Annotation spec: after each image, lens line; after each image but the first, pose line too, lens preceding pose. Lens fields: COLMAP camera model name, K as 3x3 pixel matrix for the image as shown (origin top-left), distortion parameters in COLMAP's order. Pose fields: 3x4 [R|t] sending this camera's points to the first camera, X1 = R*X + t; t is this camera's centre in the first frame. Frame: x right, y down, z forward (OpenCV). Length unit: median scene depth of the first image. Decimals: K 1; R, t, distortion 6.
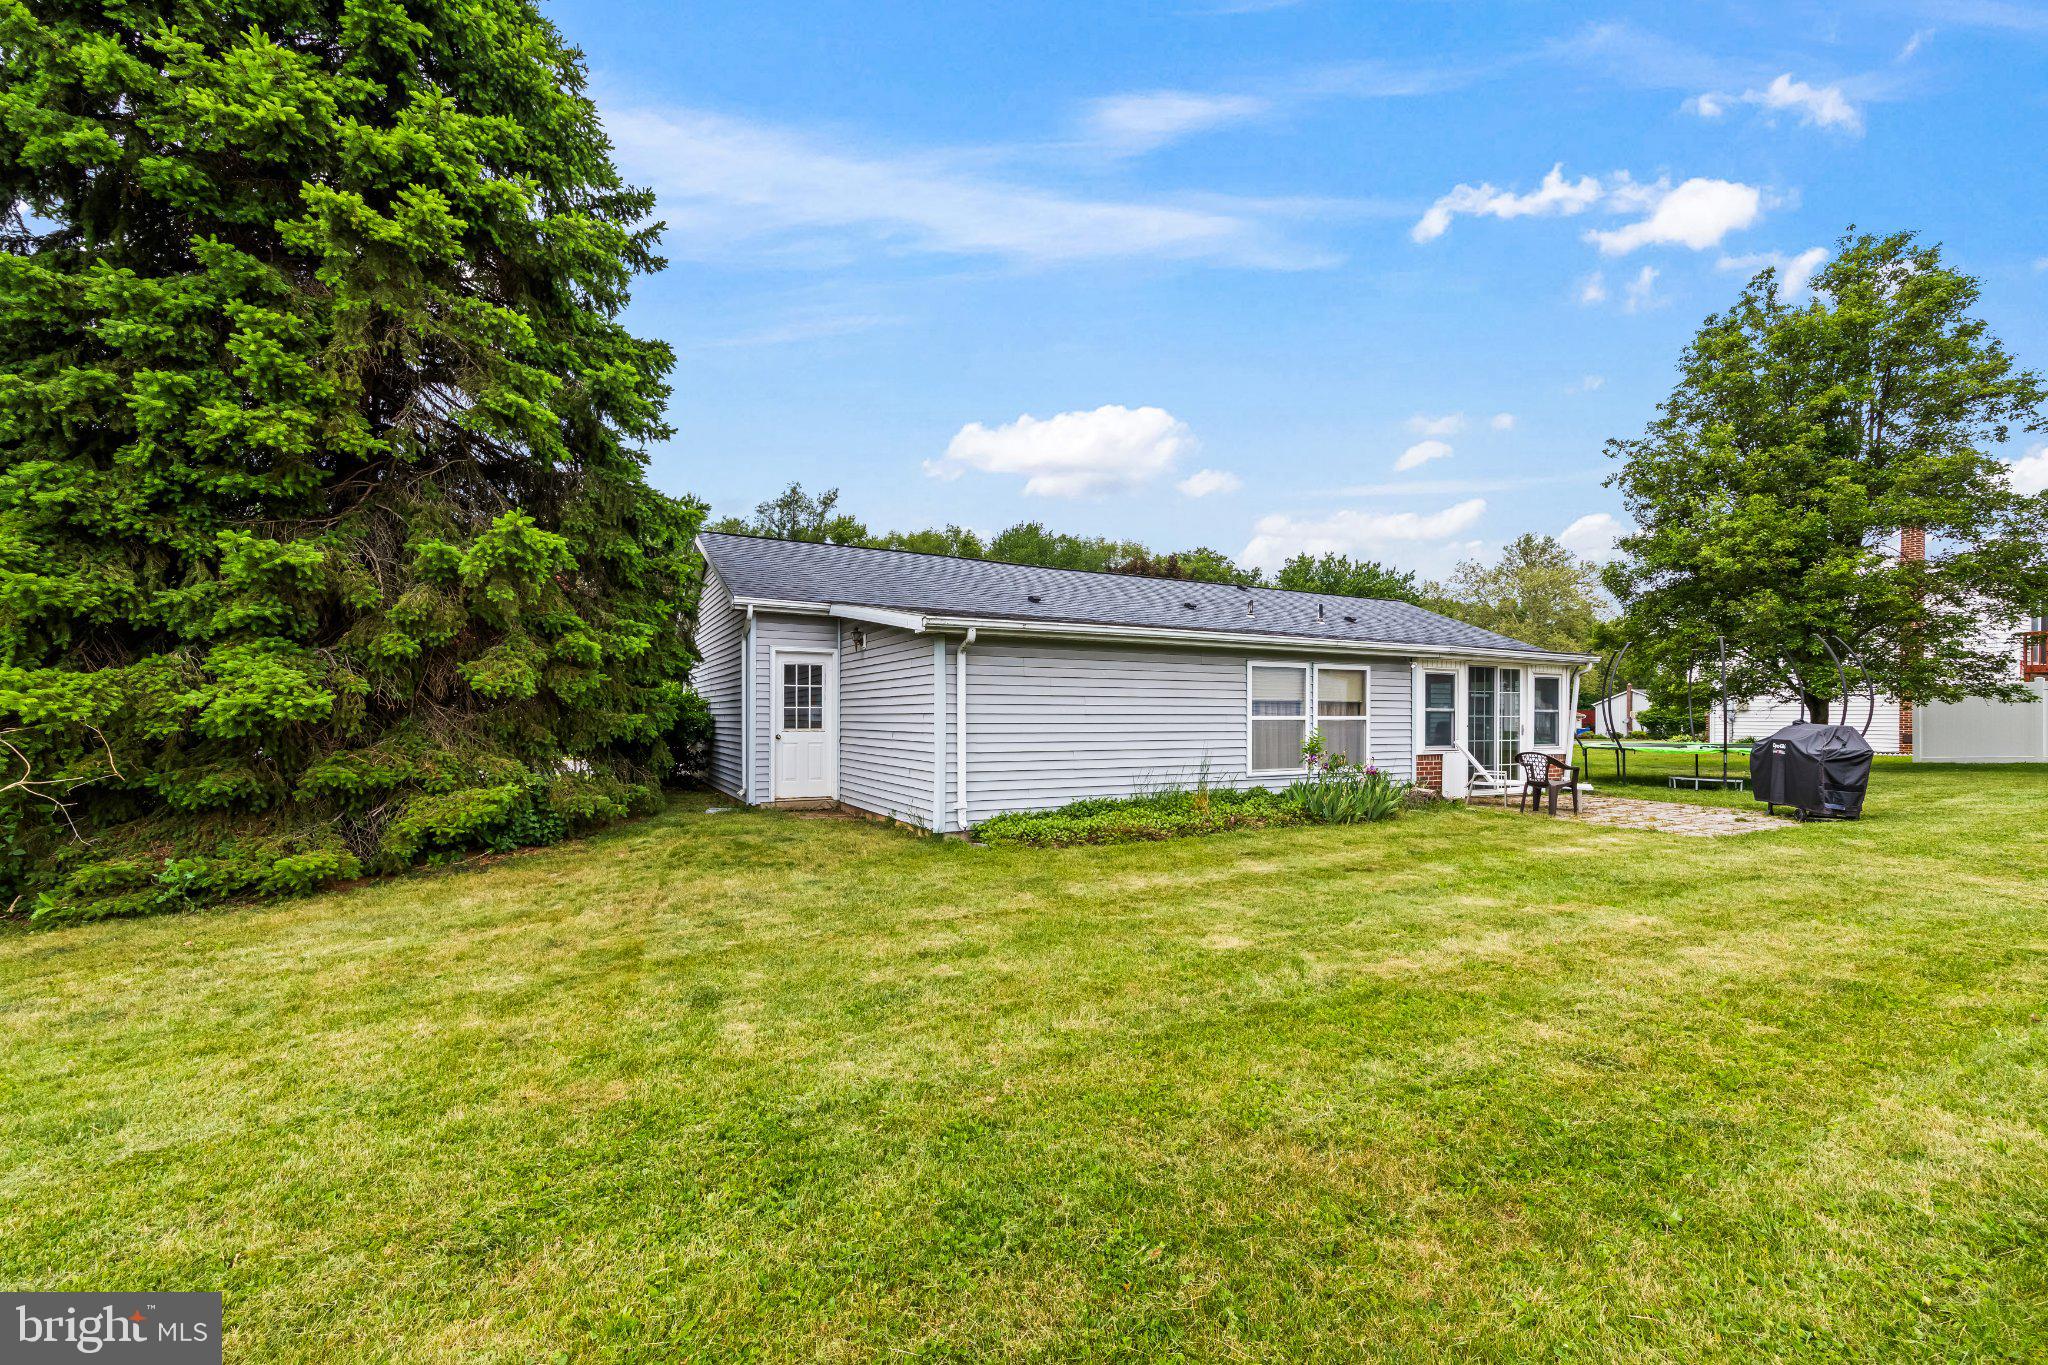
lens RADIAL K [[846.5, 0, 1022.5], [0, 846.5, 693.2], [0, 0, 1]] dist [-0.001236, -0.000104]
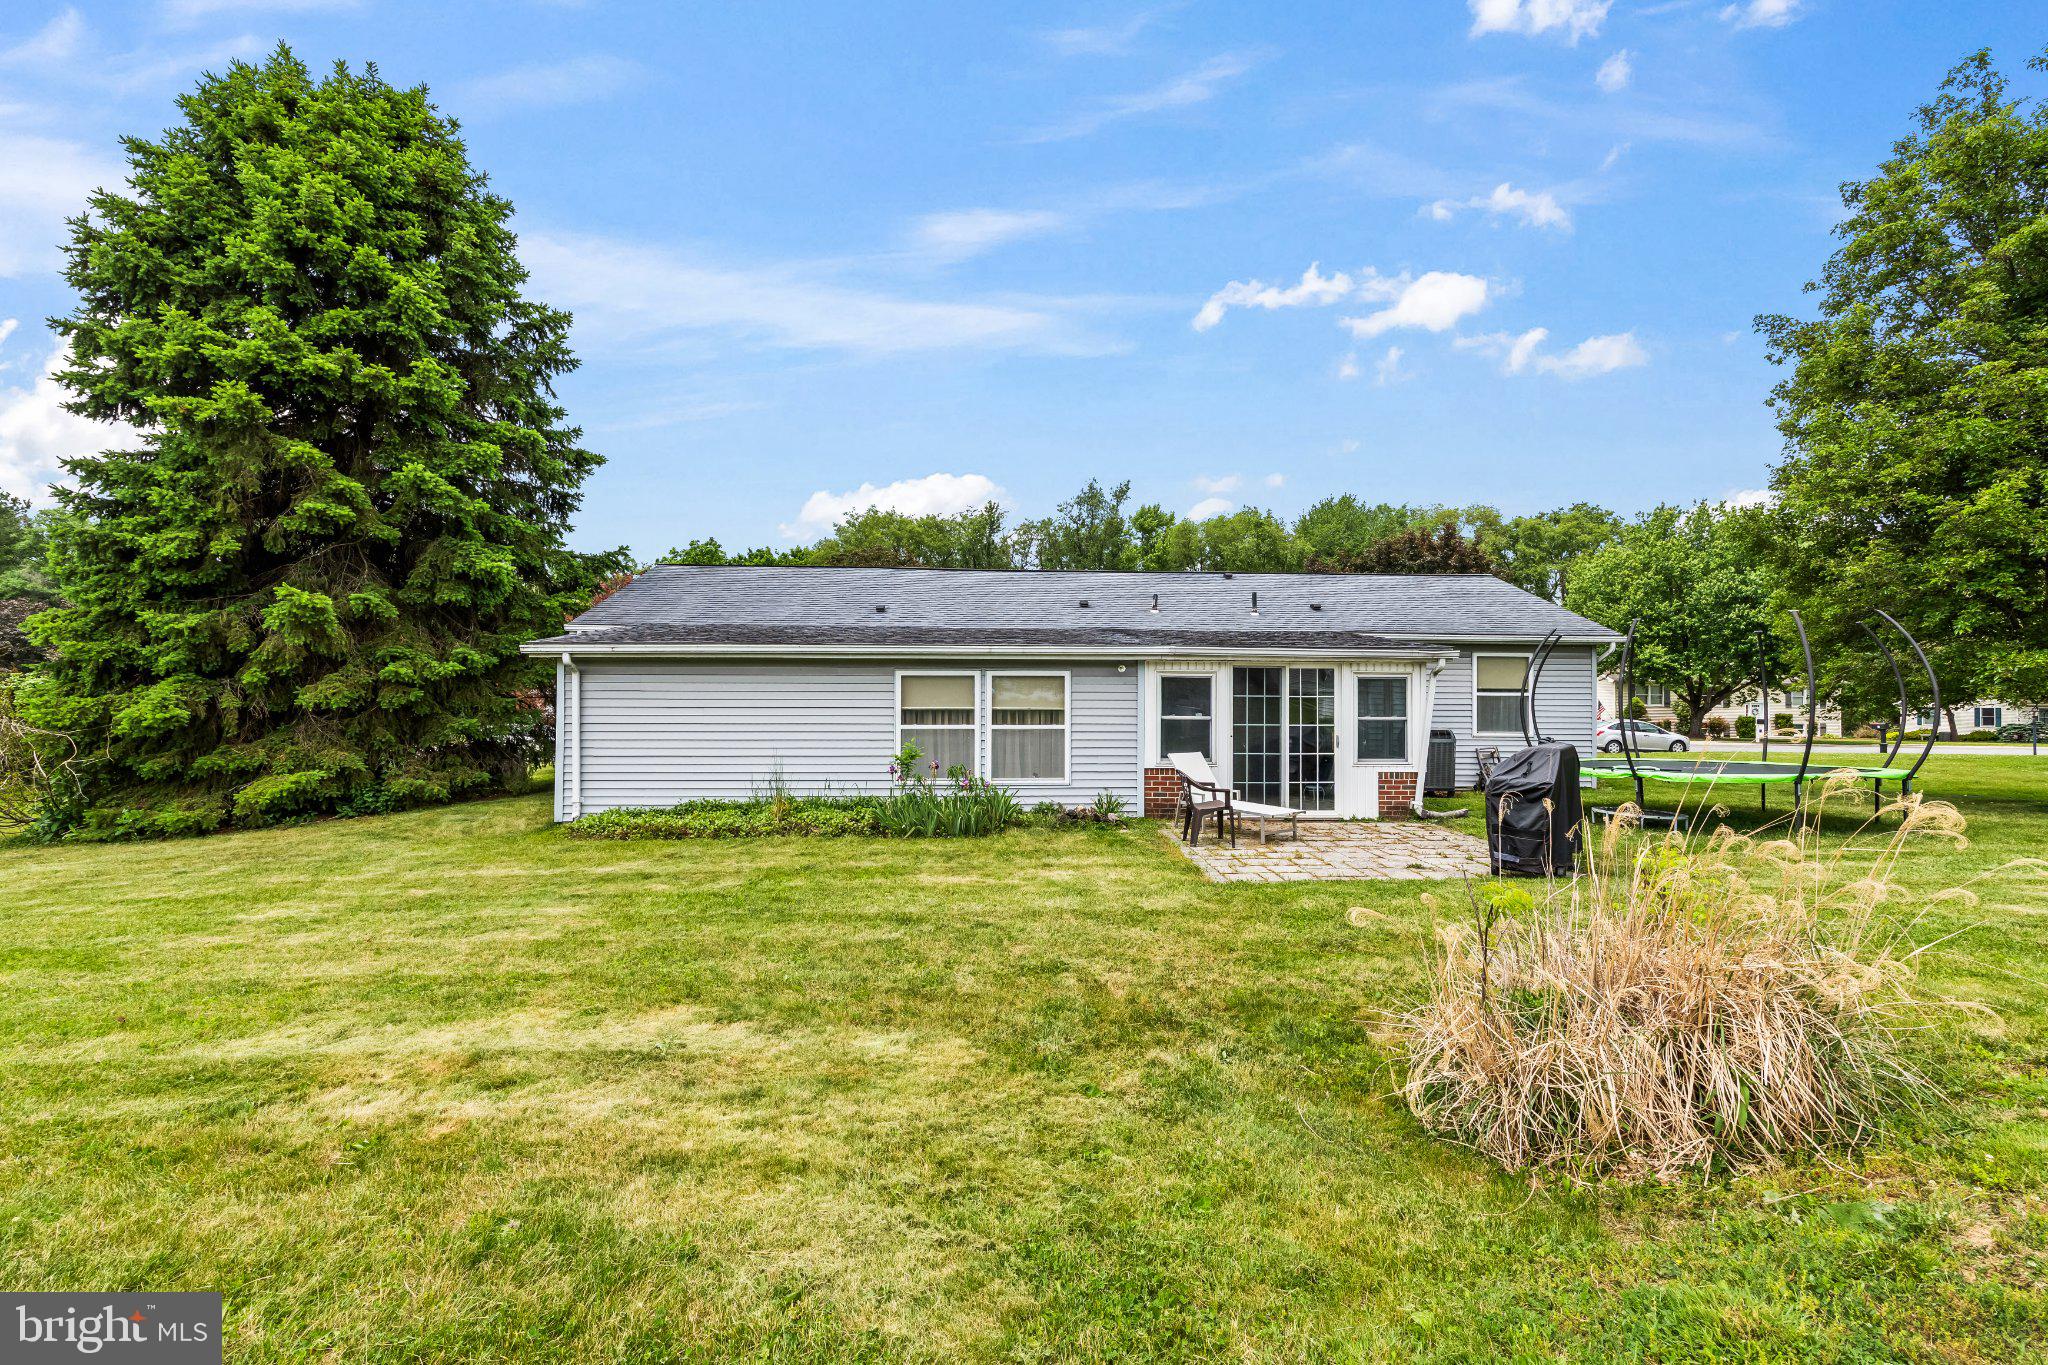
lens RADIAL K [[846.5, 0, 1022.5], [0, 846.5, 693.2], [0, 0, 1]] dist [-0.001236, -0.000104]
pose [[0.912723, -0.003614, -0.408563, 0.779565], [0.010502, 0.999838, 0.014617, -0.023600], [0.408444, -0.017632, 0.912613, 0.127154]]
